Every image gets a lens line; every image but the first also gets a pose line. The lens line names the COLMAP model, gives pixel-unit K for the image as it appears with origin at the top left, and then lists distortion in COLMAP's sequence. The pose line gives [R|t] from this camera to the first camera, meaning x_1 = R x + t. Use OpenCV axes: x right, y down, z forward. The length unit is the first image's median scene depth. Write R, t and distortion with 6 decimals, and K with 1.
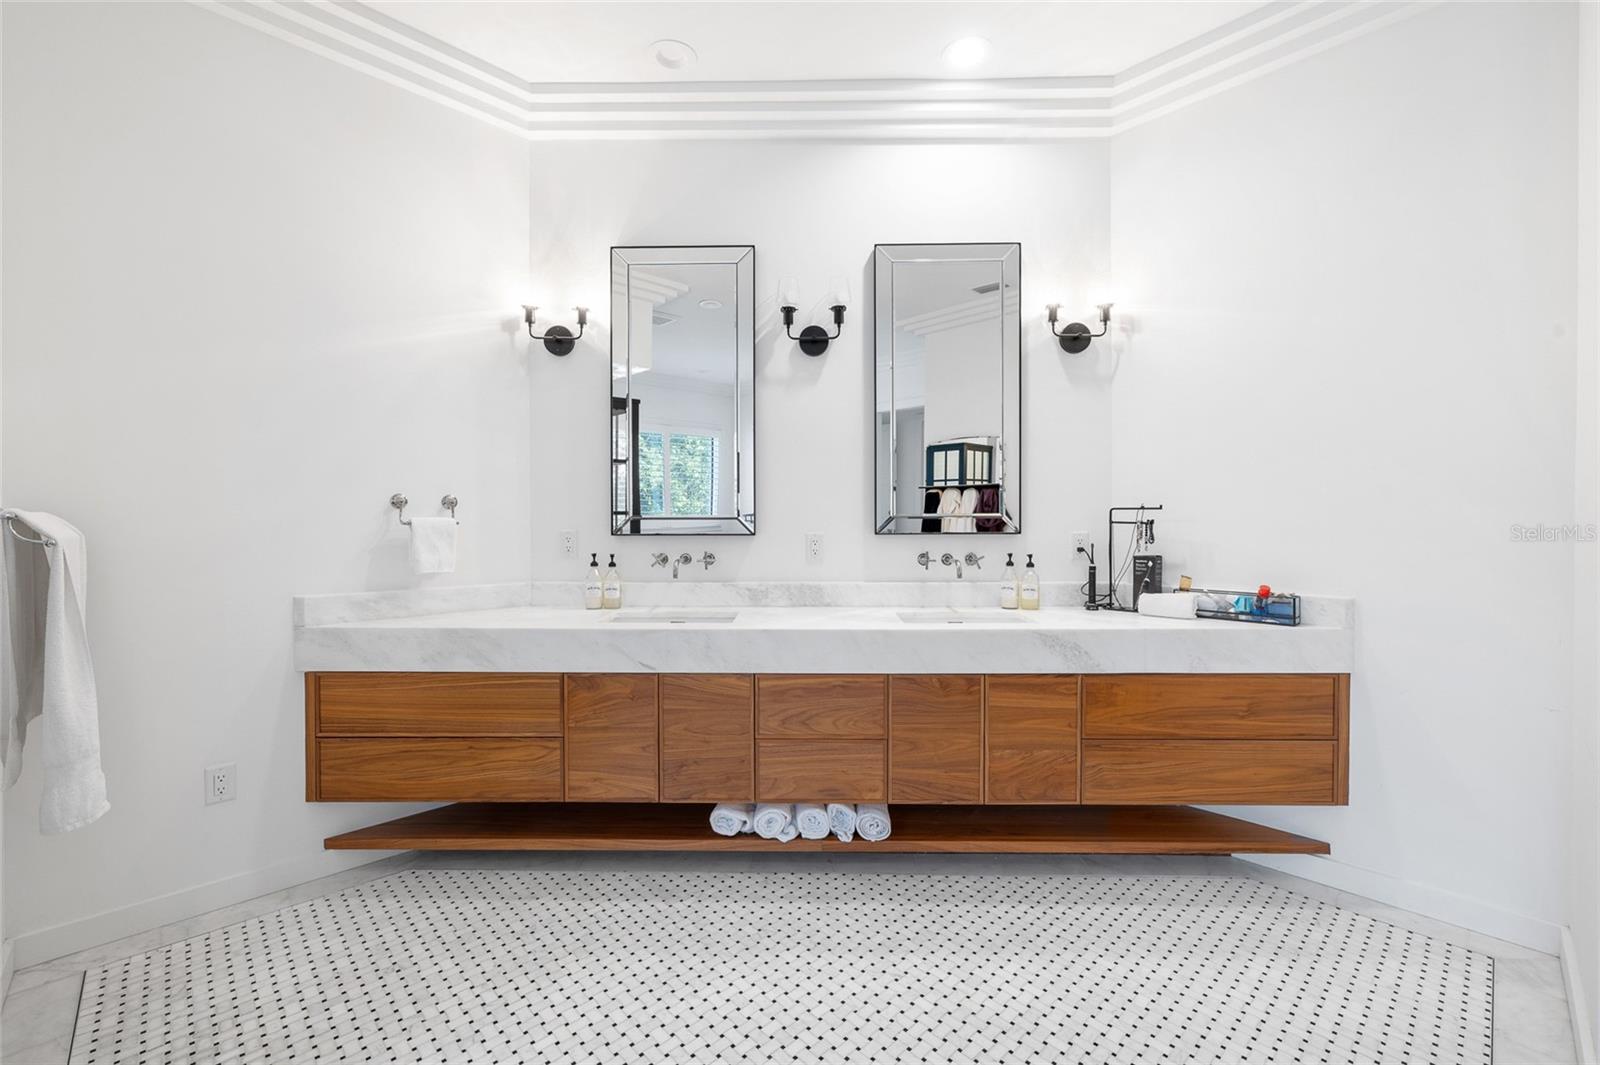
lens RADIAL K [[674.1, 0, 802.0], [0, 674.1, 522.5], [0, 0, 1]] dist [0.000655, 0.000081]
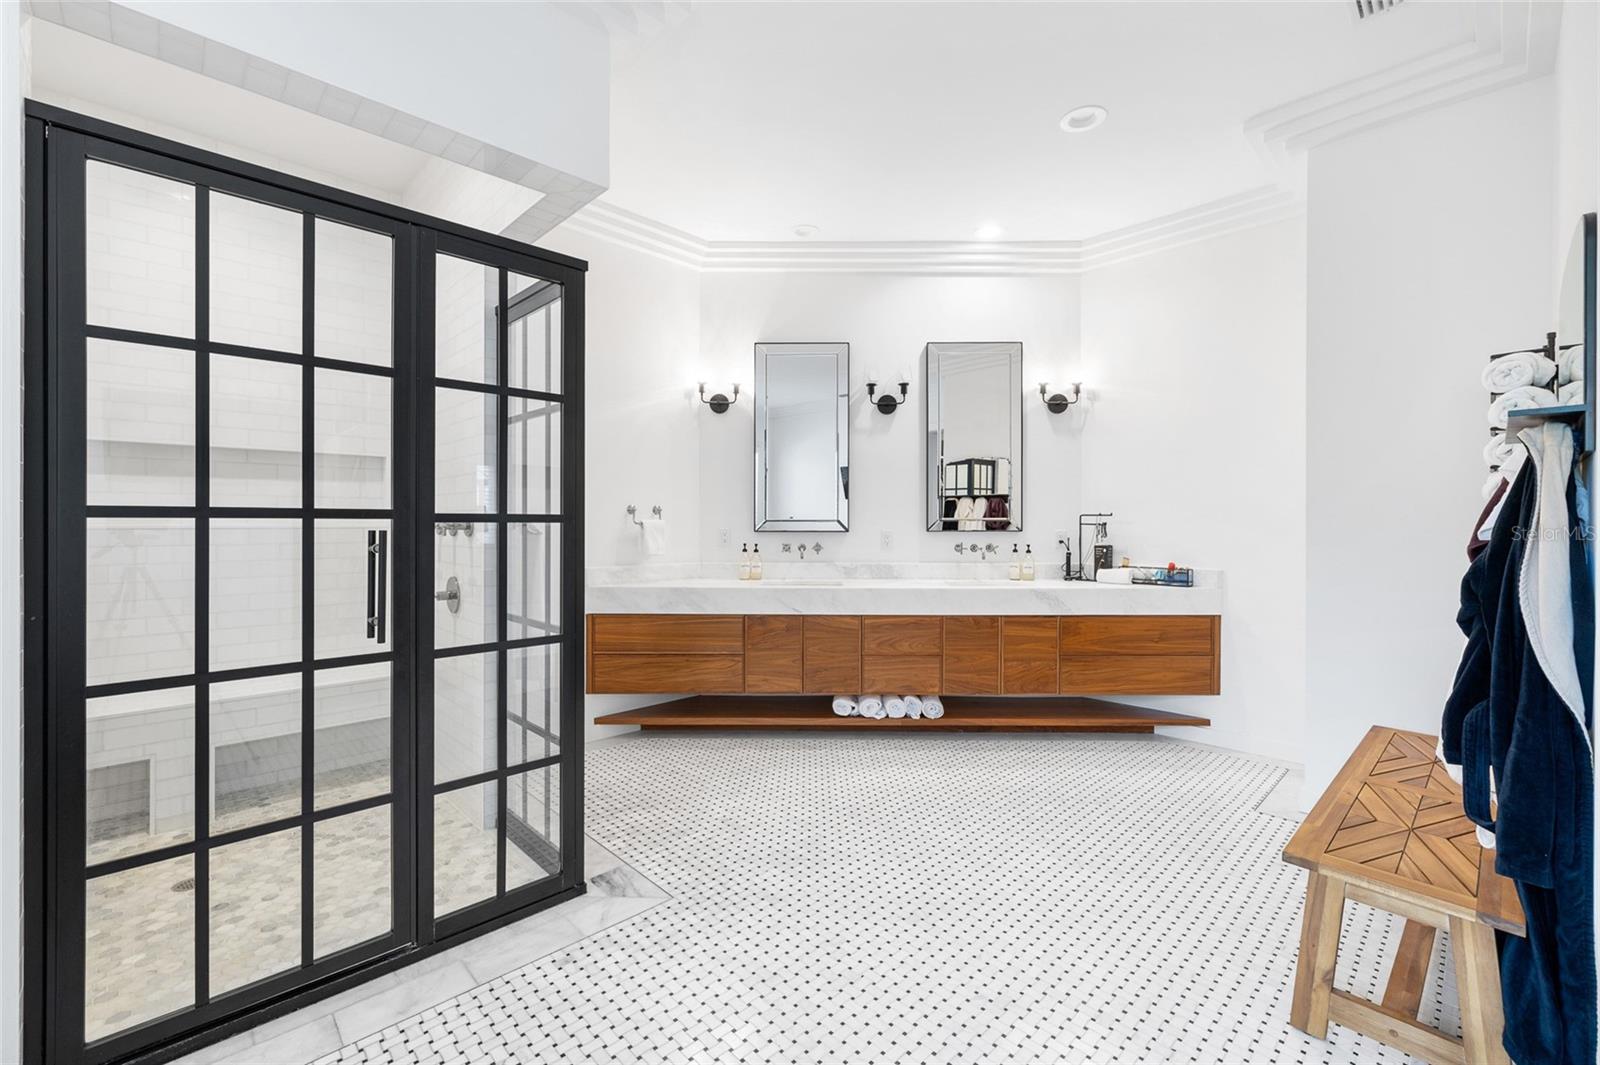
lens RADIAL K [[679.2, 0, 802.6], [0, 679.2, 520.4], [0, 0, 1]] dist [-0.000808, -0.000329]
pose [[0.999963, 0.002415, 0.008219, -0.201990], [-0.002354, 0.999970, -0.007348, 0.004398], [-0.008237, 0.007328, 0.999939, -0.581130]]
